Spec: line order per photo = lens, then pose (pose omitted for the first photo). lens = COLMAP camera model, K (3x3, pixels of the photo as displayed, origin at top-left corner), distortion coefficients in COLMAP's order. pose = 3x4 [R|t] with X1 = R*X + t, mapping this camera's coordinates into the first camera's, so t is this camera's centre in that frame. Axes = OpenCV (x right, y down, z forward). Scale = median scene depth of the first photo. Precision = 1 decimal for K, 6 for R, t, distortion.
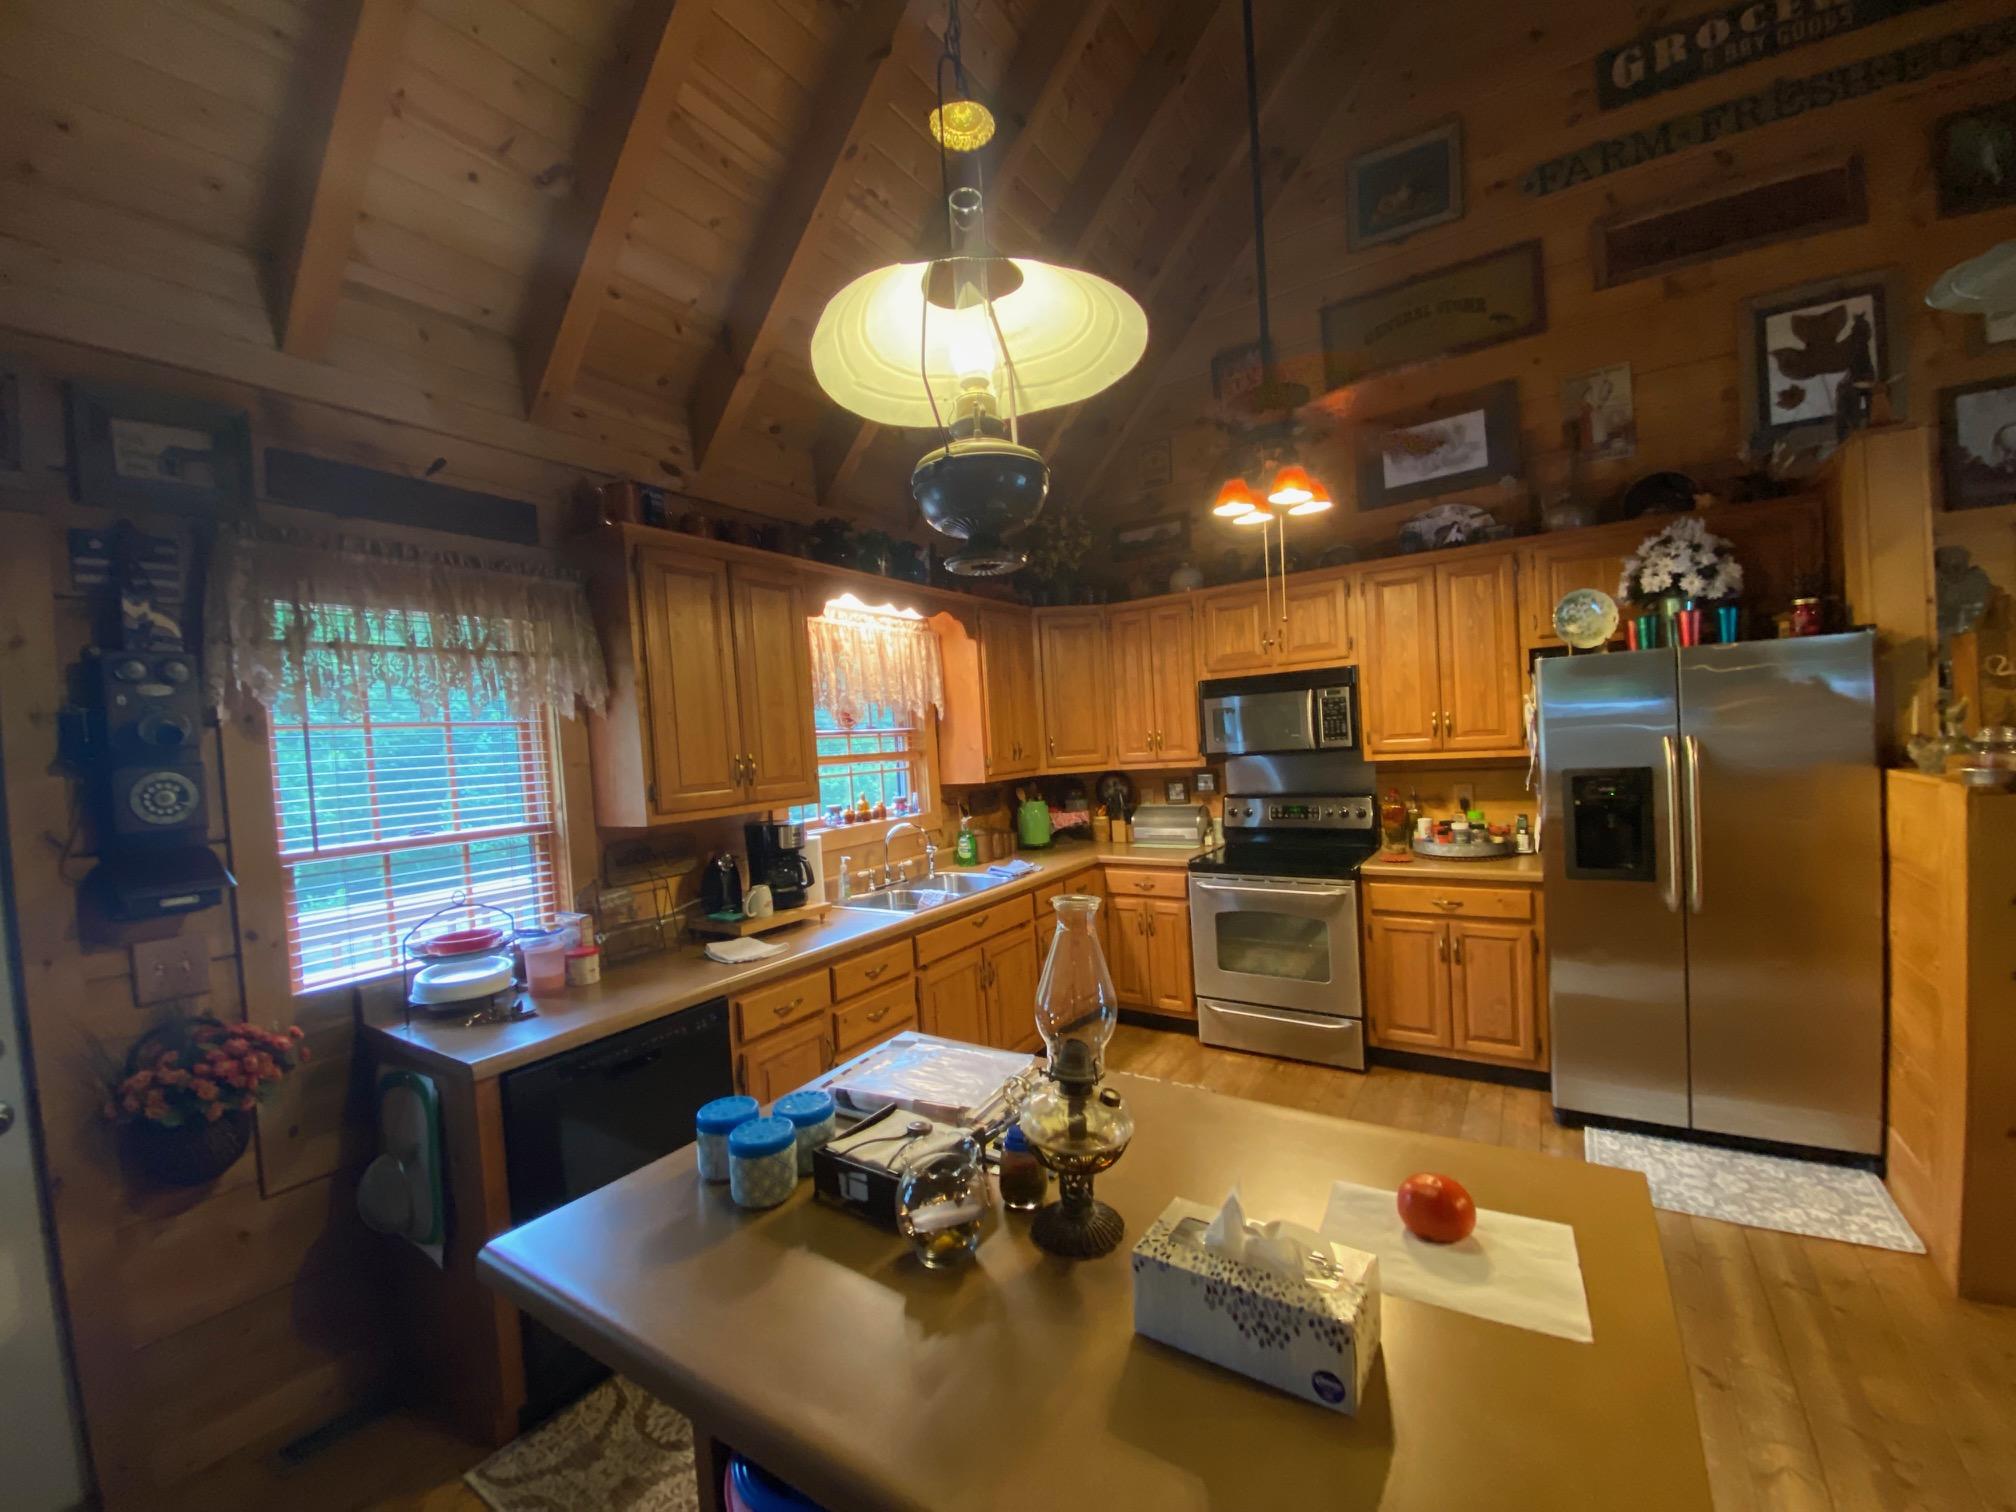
lens RADIAL K [[825.4, 0, 990.4], [0, 825.4, 759.8], [0, 0, 1]] dist [-0.023451, -0.002443]
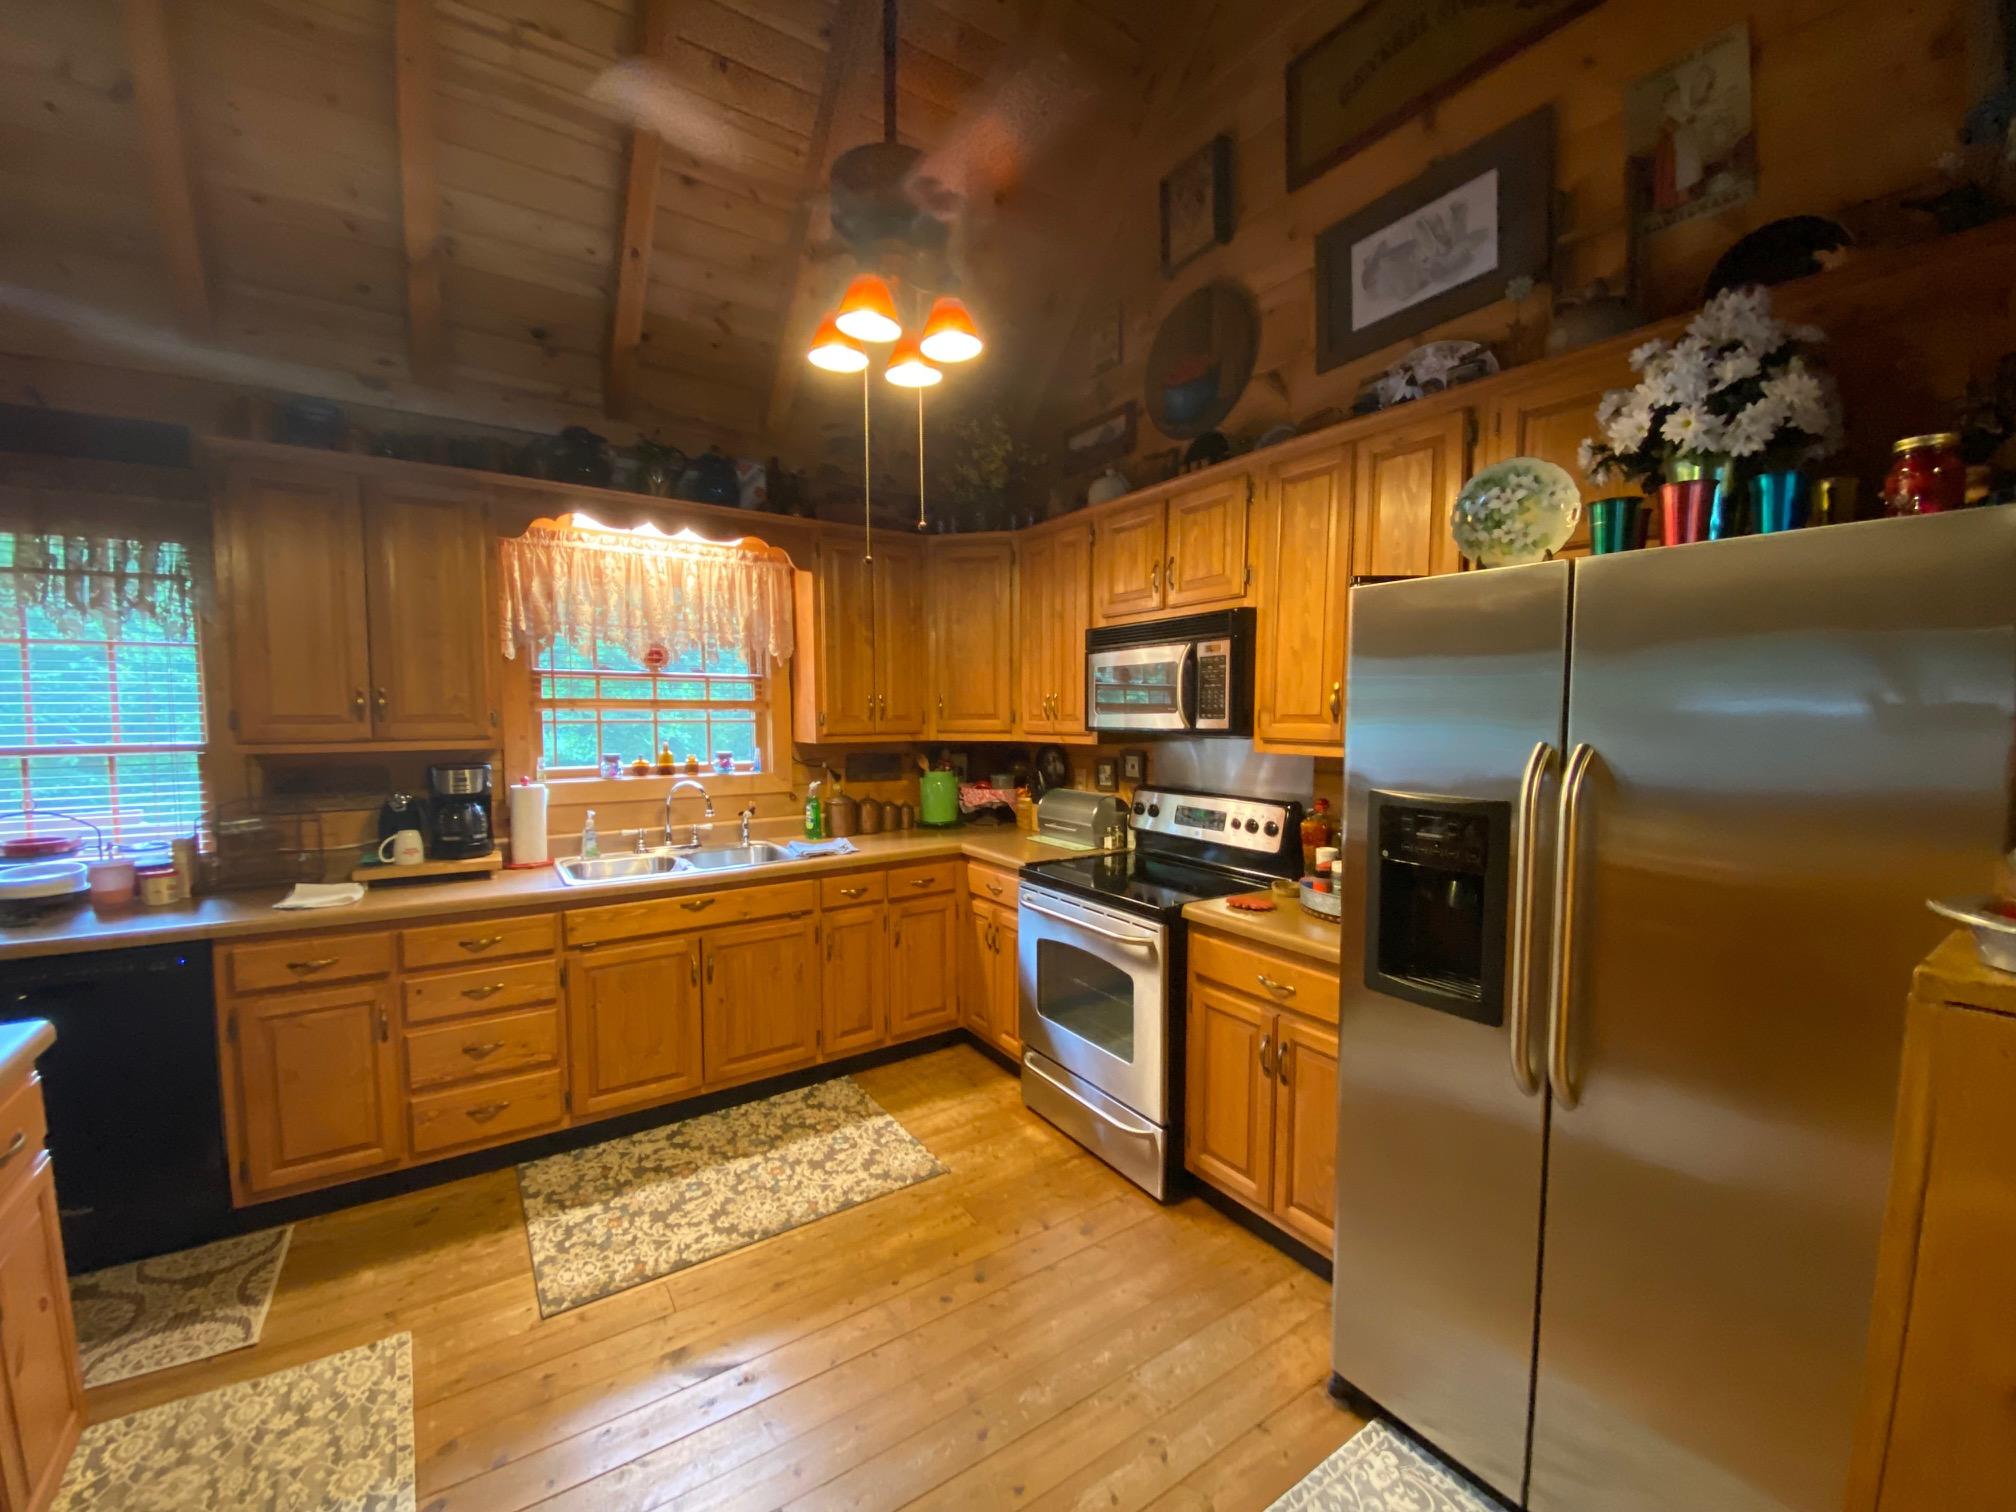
lens RADIAL K [[825.4, 0, 1014.6], [0, 825.4, 768.1], [0, 0, 1]] dist [-0.023451, -0.002443]
pose [[0.925900, 0.086174, -0.367809, 0.532163], [-0.064979, 0.995453, 0.069651, -0.020079], [0.372139, -0.040590, 0.927289, 0.314041]]
